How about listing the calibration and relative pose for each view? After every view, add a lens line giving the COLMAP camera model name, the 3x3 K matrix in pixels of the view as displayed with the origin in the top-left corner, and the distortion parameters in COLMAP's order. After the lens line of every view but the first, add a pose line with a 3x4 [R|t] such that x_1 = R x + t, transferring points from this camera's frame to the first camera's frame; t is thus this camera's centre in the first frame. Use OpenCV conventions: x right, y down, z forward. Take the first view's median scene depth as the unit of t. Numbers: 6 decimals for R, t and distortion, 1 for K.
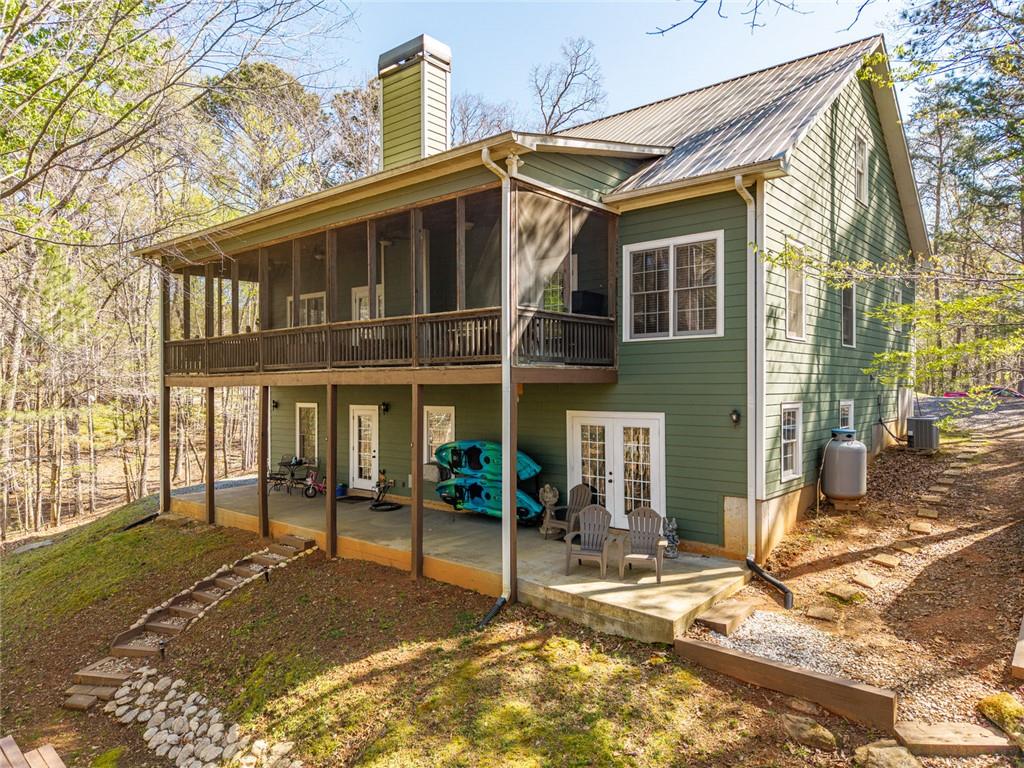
lens RADIAL K [[692.8, 0, 520.1], [0, 692.8, 385.6], [0, 0, 1]] dist [0.016138, -0.018948]
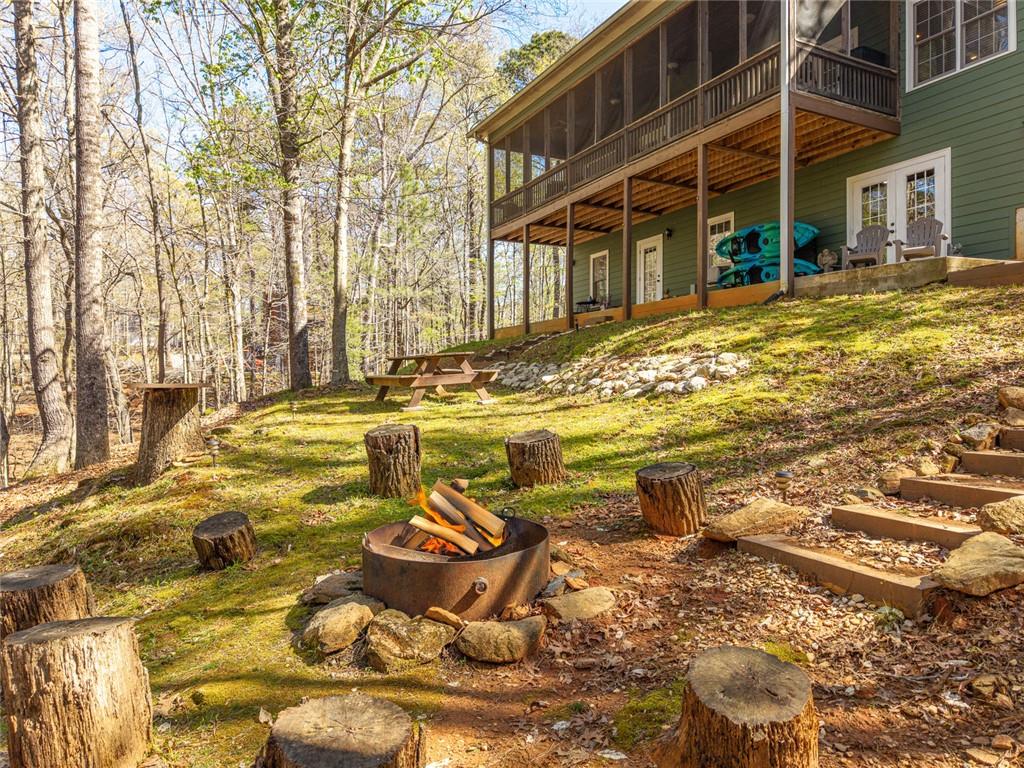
lens RADIAL K [[692.8, 0, 507.1], [0, 692.8, 386.5], [0, 0, 1]] dist [0.016138, -0.018948]
pose [[0.920622, 0.004273, -0.390431, 0.006425], [-0.003126, 0.999989, 0.003573, 0.379681], [0.390442, -0.002069, 0.920625, -0.197150]]
